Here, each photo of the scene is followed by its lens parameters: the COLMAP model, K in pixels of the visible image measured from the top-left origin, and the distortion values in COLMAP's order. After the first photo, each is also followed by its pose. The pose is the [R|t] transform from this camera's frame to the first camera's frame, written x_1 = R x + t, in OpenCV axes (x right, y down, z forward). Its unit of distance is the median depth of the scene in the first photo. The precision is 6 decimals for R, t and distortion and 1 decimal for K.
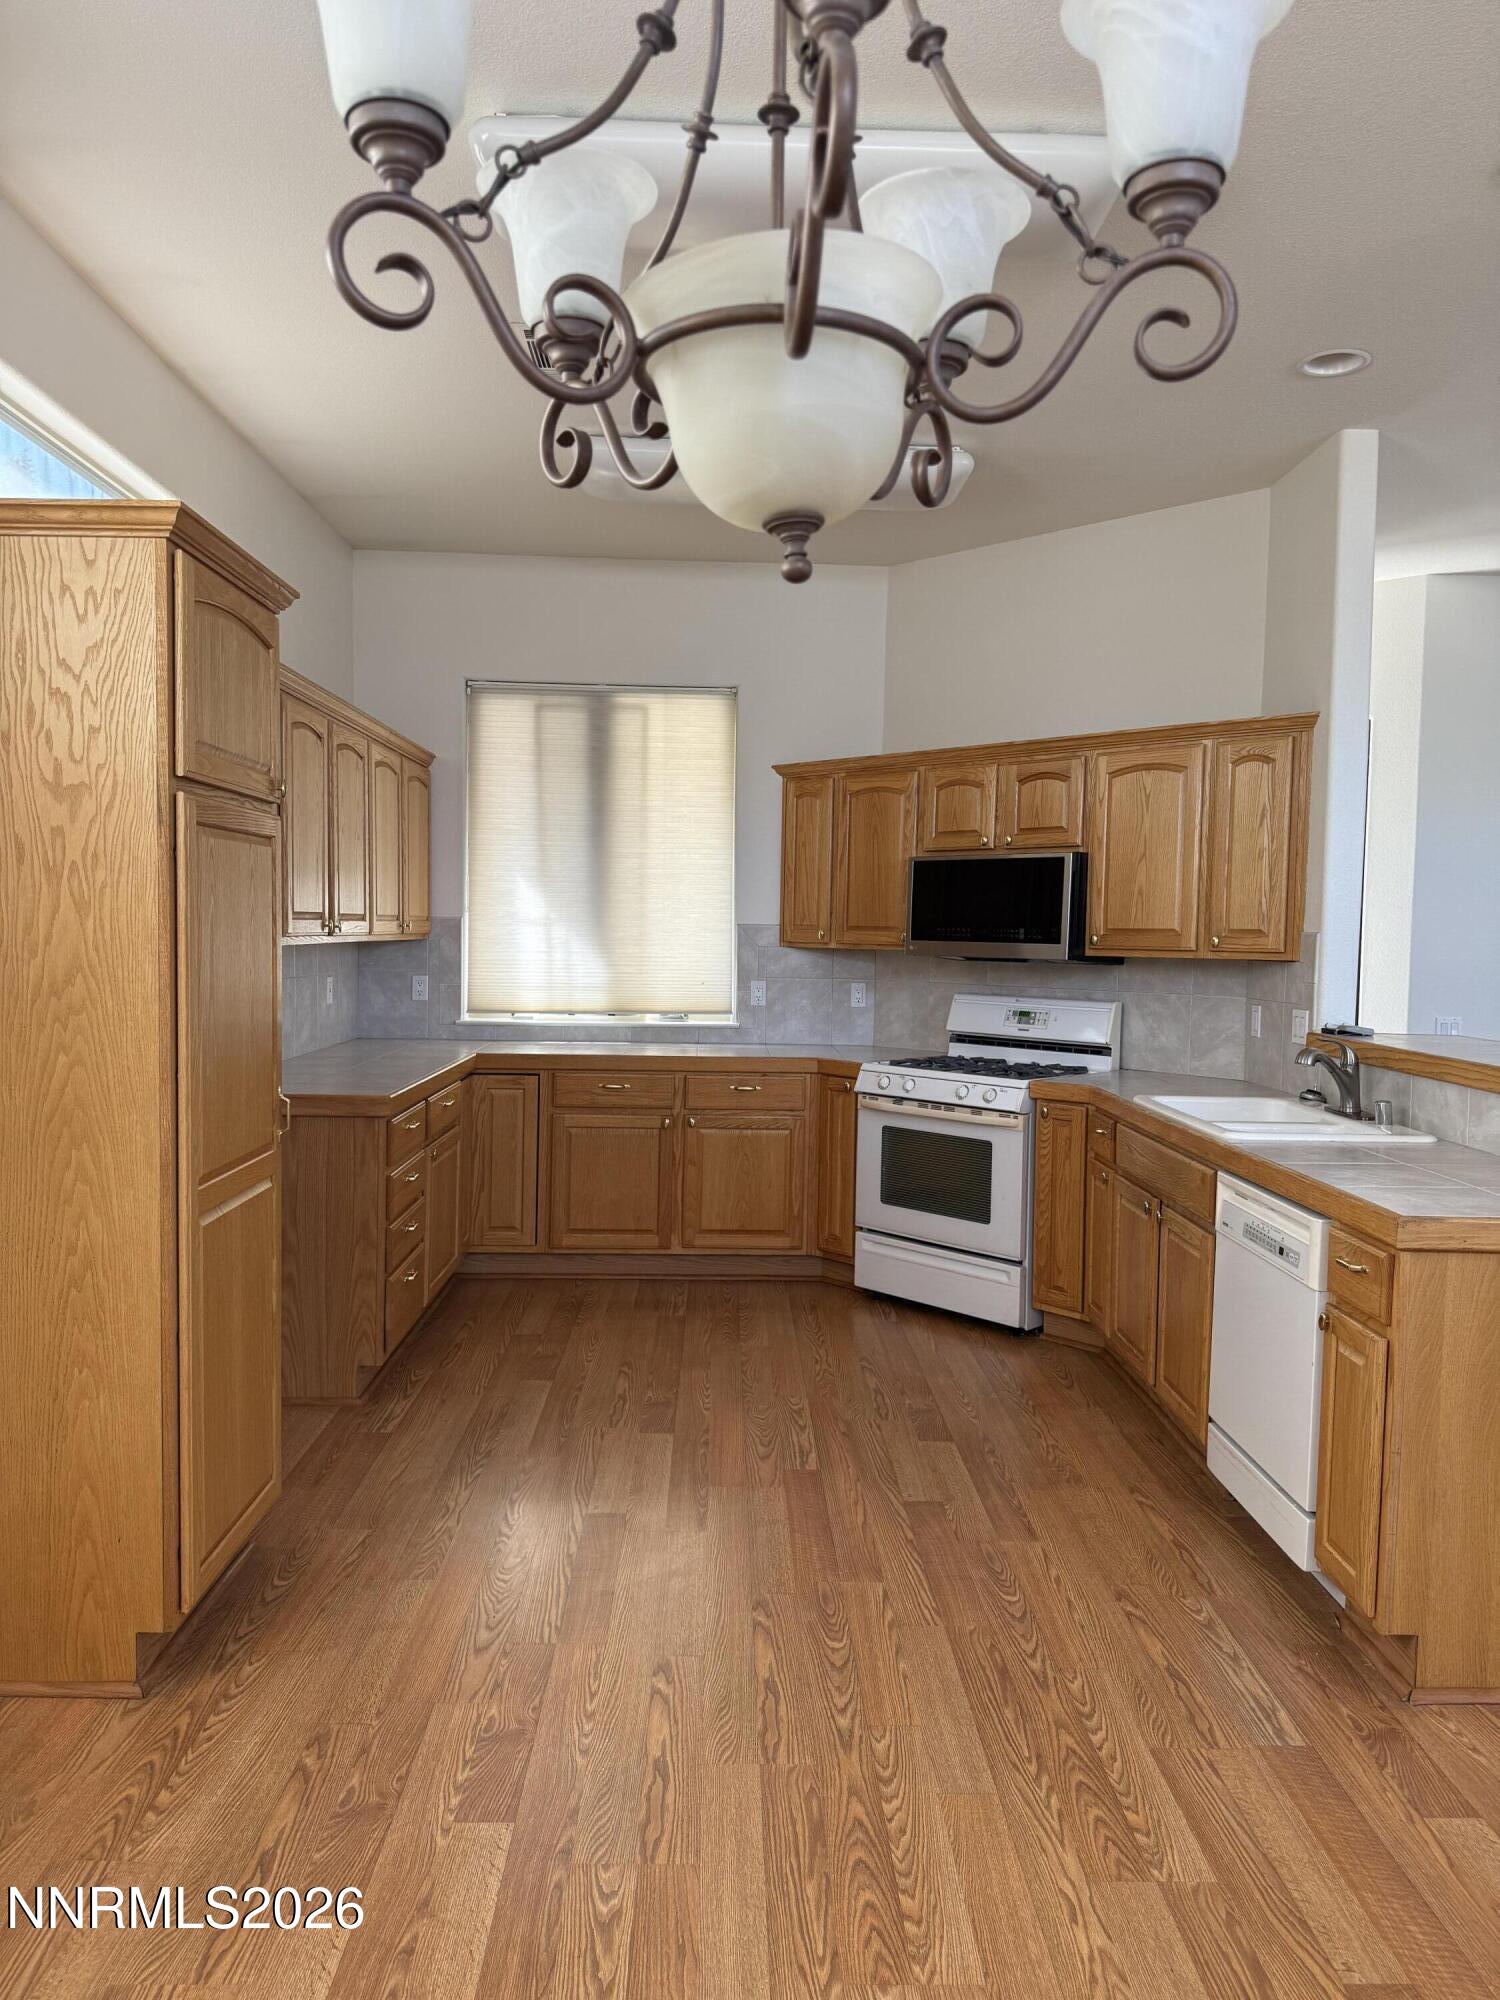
lens RADIAL K [[1389.6, 0, 746.9], [0, 1389.6, 994.9], [0, 0, 1]] dist [0.048953, -0.067236]
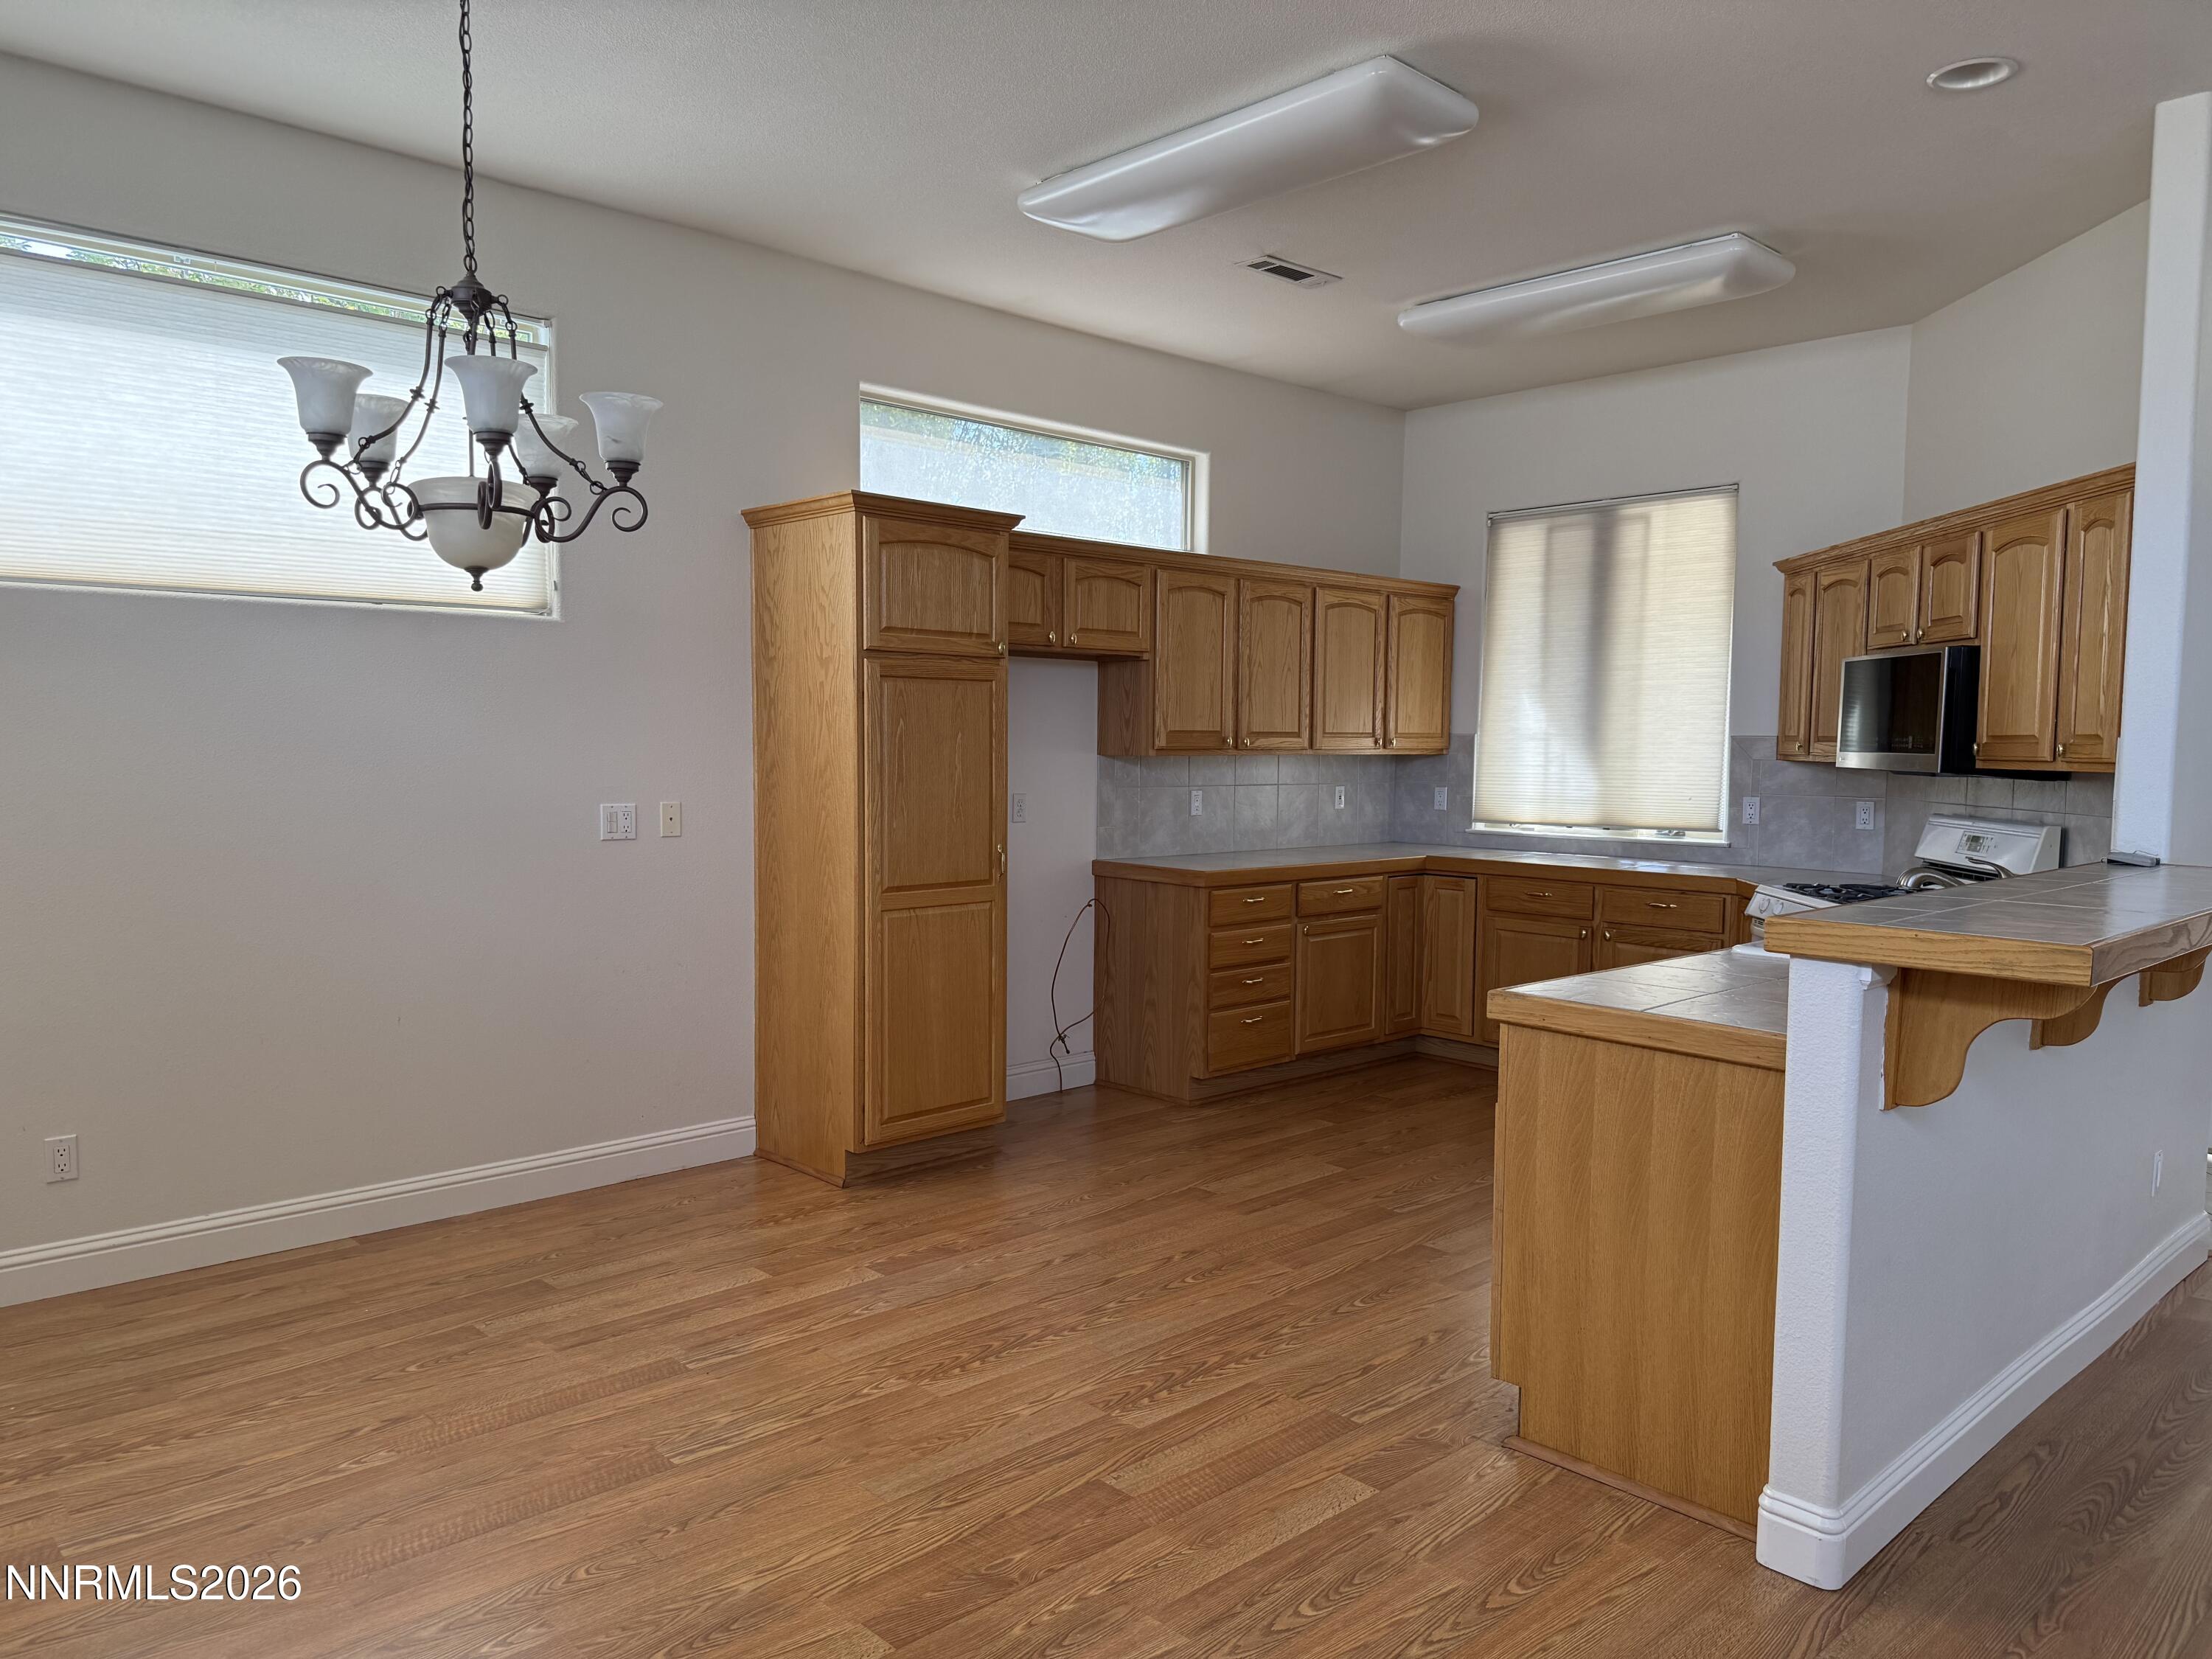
lens RADIAL K [[1536.9, 0, 1098.1], [0, 1536.9, 836.9], [0, 0, 1]] dist [0.048953, -0.067236]
pose [[0.670398, 0.036609, -0.741098, 0.487079], [-0.032748, 0.999269, 0.019738, 0.010423], [0.741278, 0.011037, 0.671107, -0.016269]]
